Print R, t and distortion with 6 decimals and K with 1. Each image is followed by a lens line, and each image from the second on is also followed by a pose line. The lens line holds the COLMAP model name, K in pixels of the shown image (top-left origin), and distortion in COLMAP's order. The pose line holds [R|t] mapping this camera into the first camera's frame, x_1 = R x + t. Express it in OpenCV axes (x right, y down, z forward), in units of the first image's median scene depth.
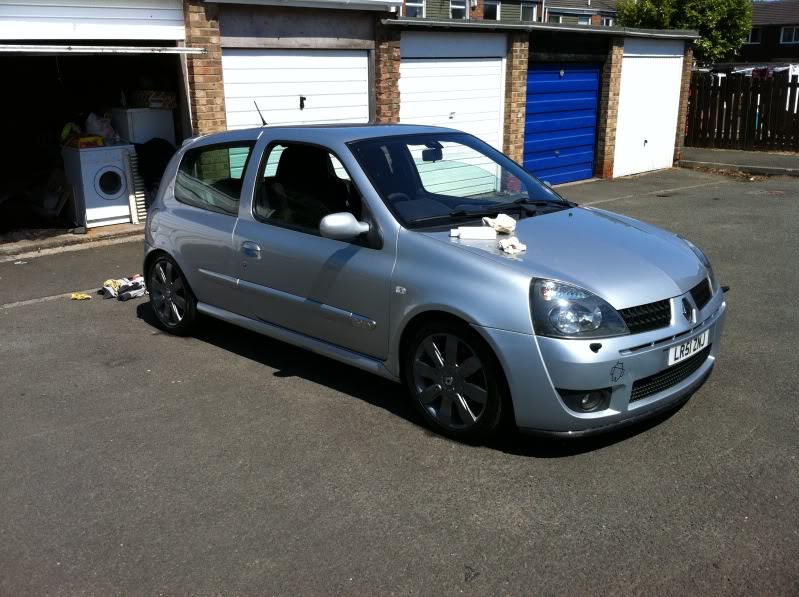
lens RADIAL K [[777.5, 0, 399.5], [0, 777.5, 298.5], [0, 0, 1]] dist [0.058498, -0.016620]
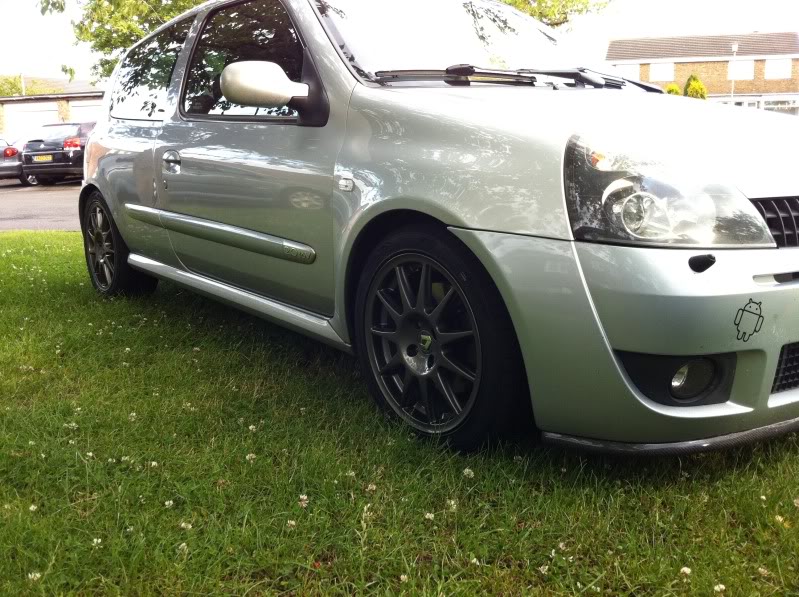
lens RADIAL K [[777.5, 0, 399.5], [0, 777.5, 298.5], [0, 0, 1]] dist [0.058498, -0.016620]
pose [[0.991417, 0.010134, -0.130343, 0.124648], [-0.013185, 0.999659, -0.022561, 0.091134], [0.130069, 0.024086, 0.991212, 0.476793]]
